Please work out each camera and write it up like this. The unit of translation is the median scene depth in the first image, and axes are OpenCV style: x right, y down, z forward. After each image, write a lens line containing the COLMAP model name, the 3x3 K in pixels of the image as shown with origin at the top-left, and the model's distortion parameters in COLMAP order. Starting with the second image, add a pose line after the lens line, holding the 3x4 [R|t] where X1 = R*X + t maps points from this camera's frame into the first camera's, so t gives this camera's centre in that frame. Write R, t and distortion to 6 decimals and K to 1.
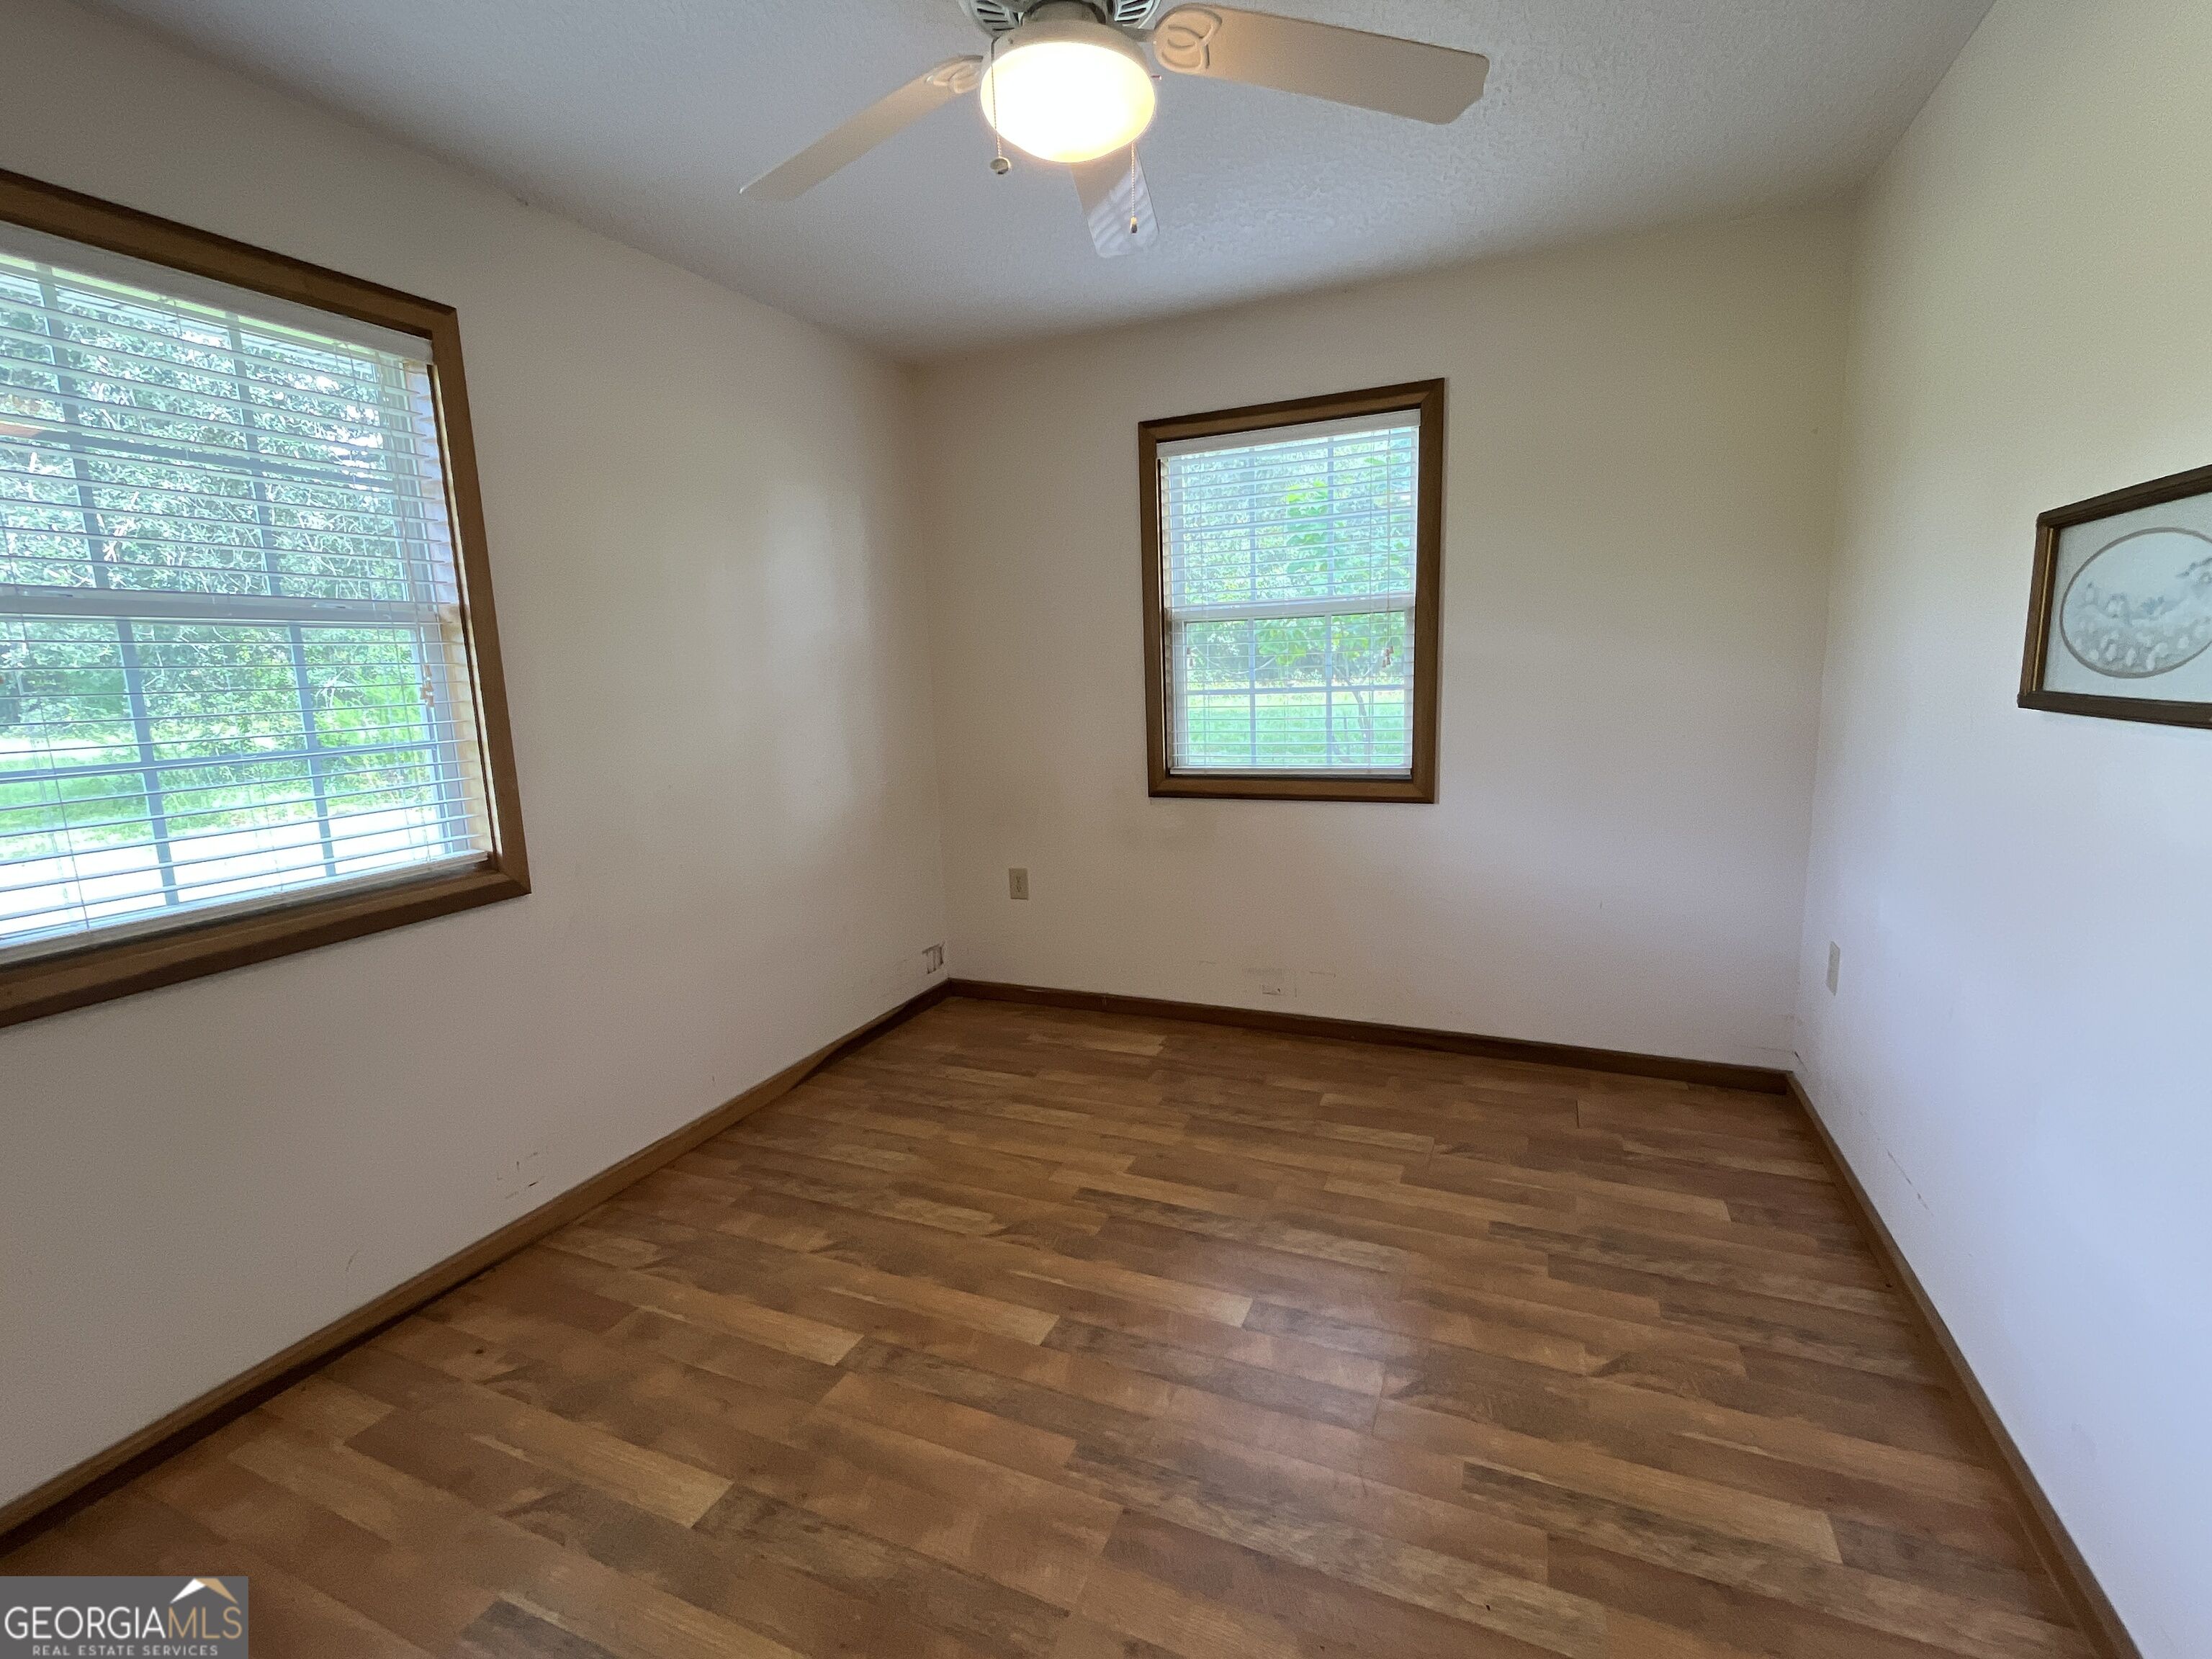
lens RADIAL K [[999.0, 0, 1104.2], [0, 999.0, 832.2], [0, 0, 1]] dist [-0.001698, -0.000236]
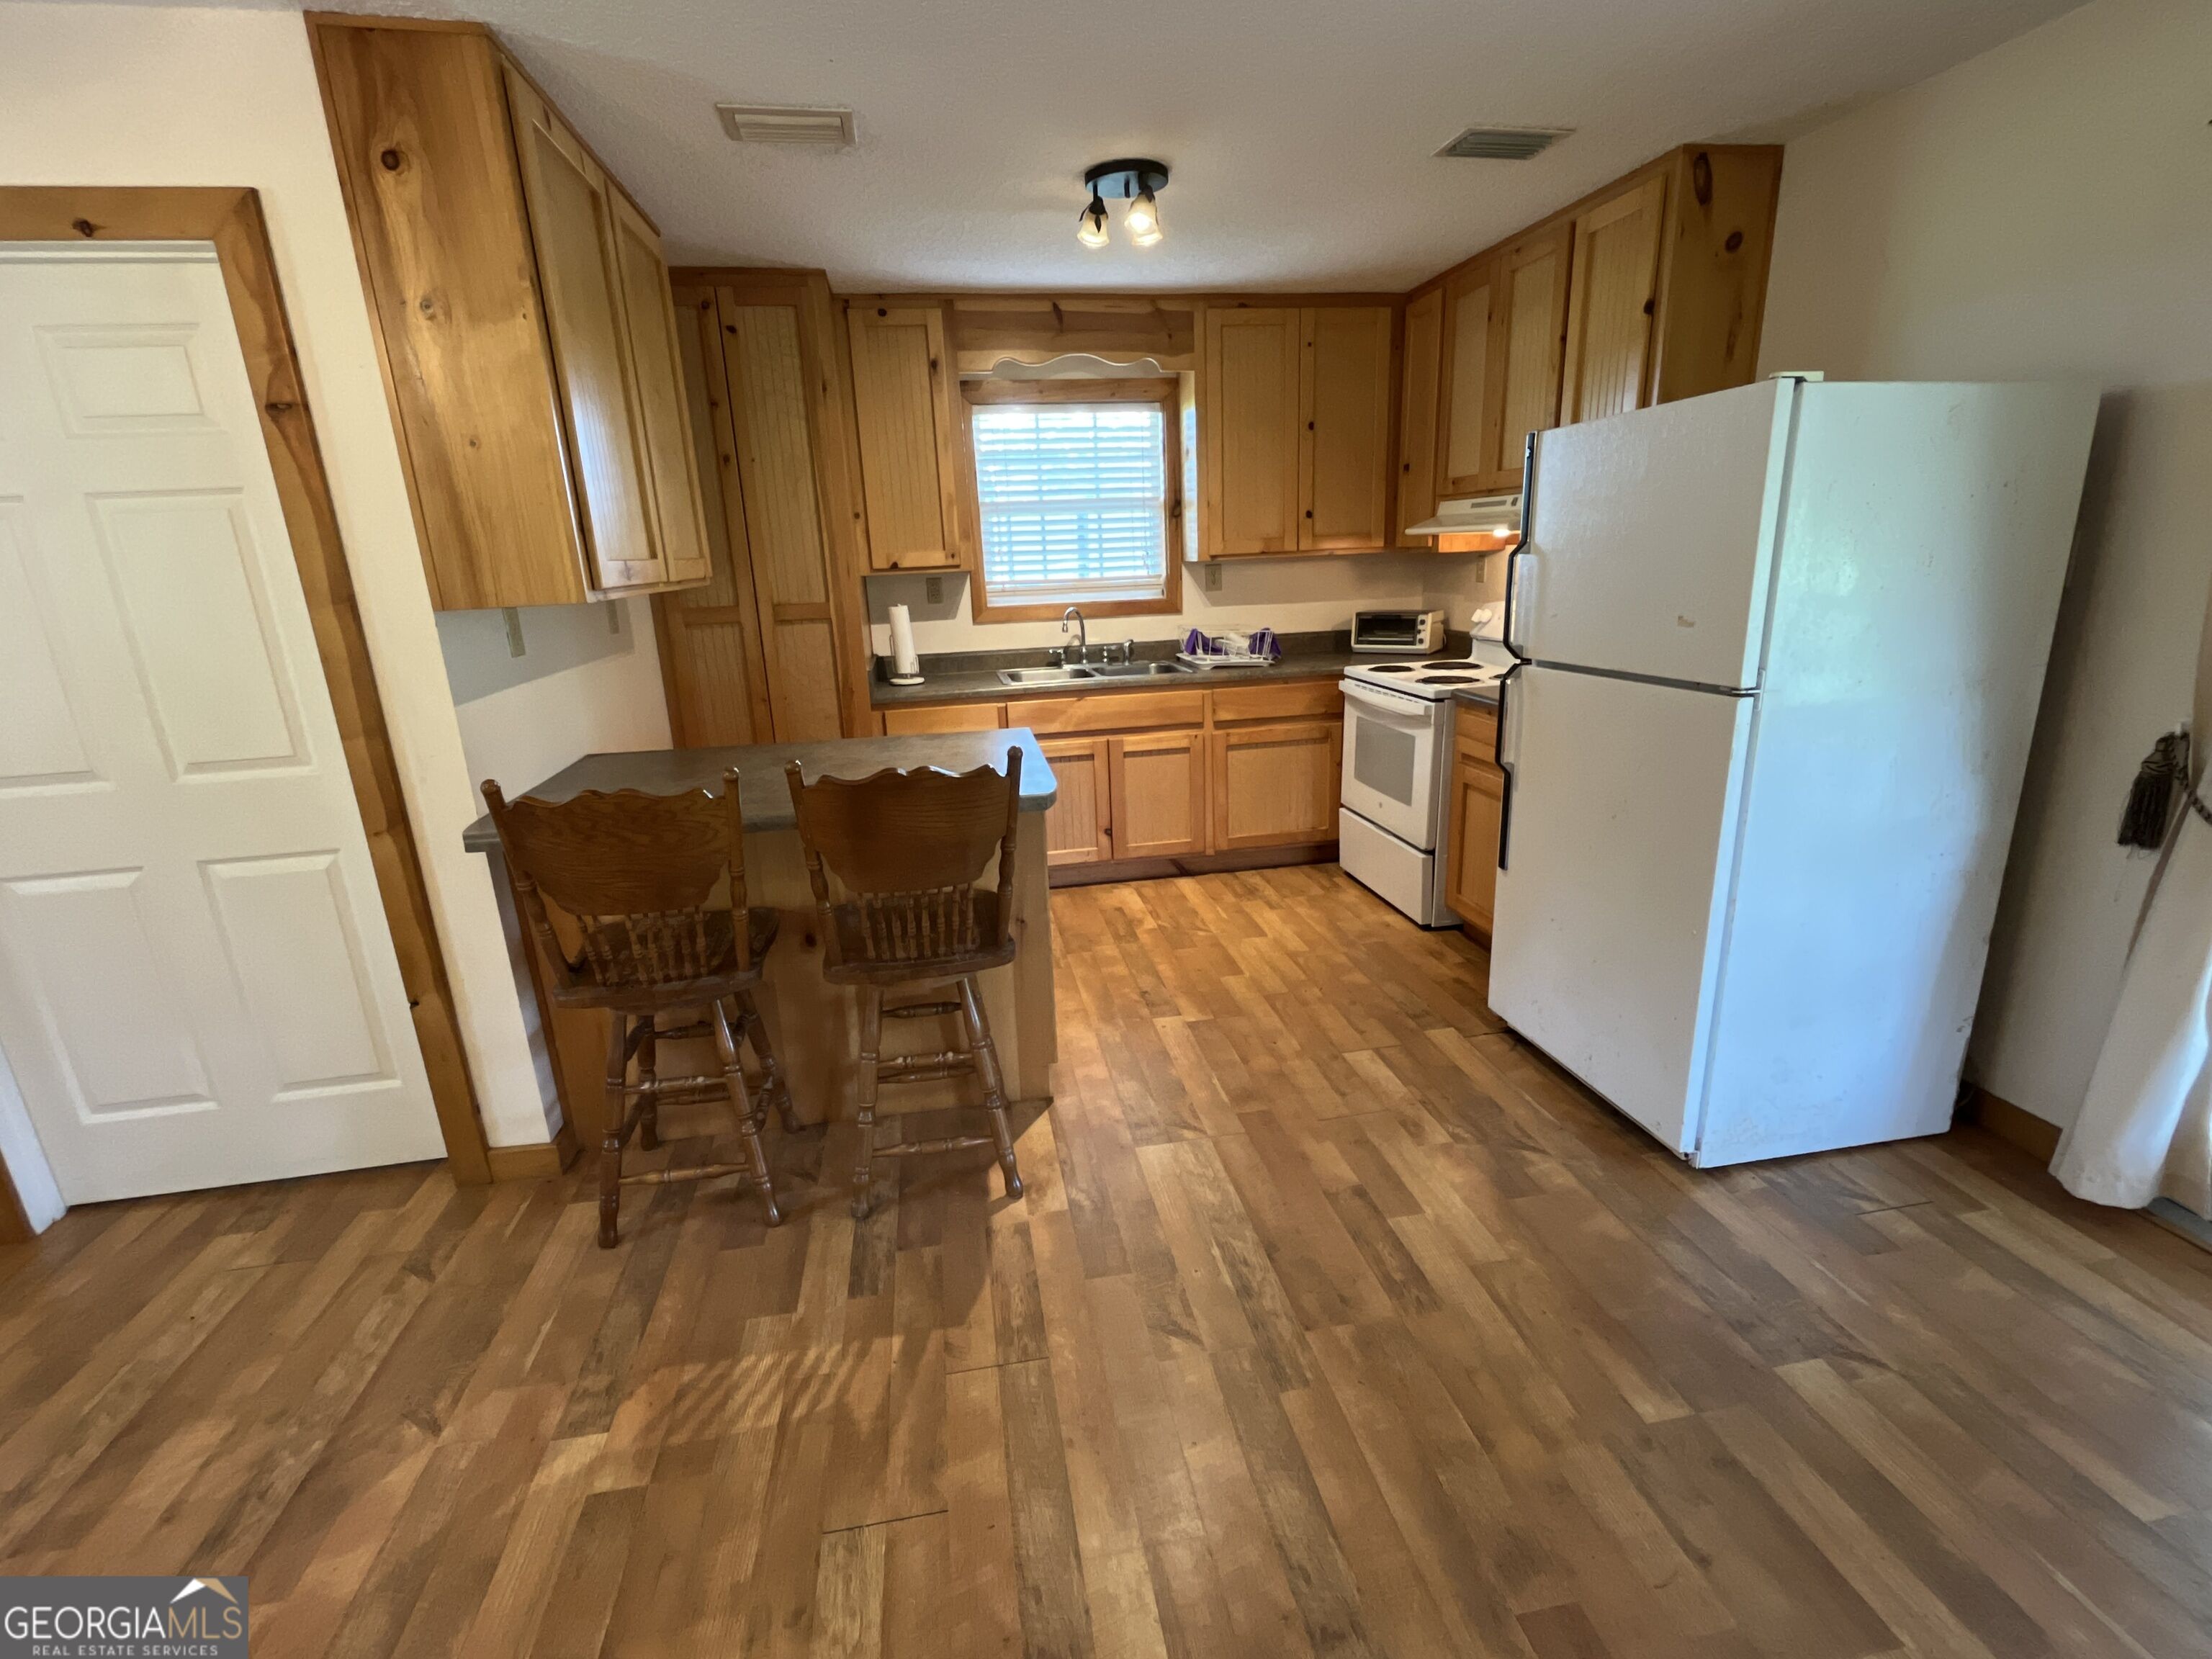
lens RADIAL K [[999.0, 0, 1092.5], [0, 999.0, 821.4], [0, 0, 1]] dist [-0.001698, -0.000236]
pose [[-0.550195, -0.166362, 0.818297, -0.281433], [0.193159, 0.928020, 0.318543, -0.131695], [-0.812389, 0.333322, -0.478457, 0.609766]]
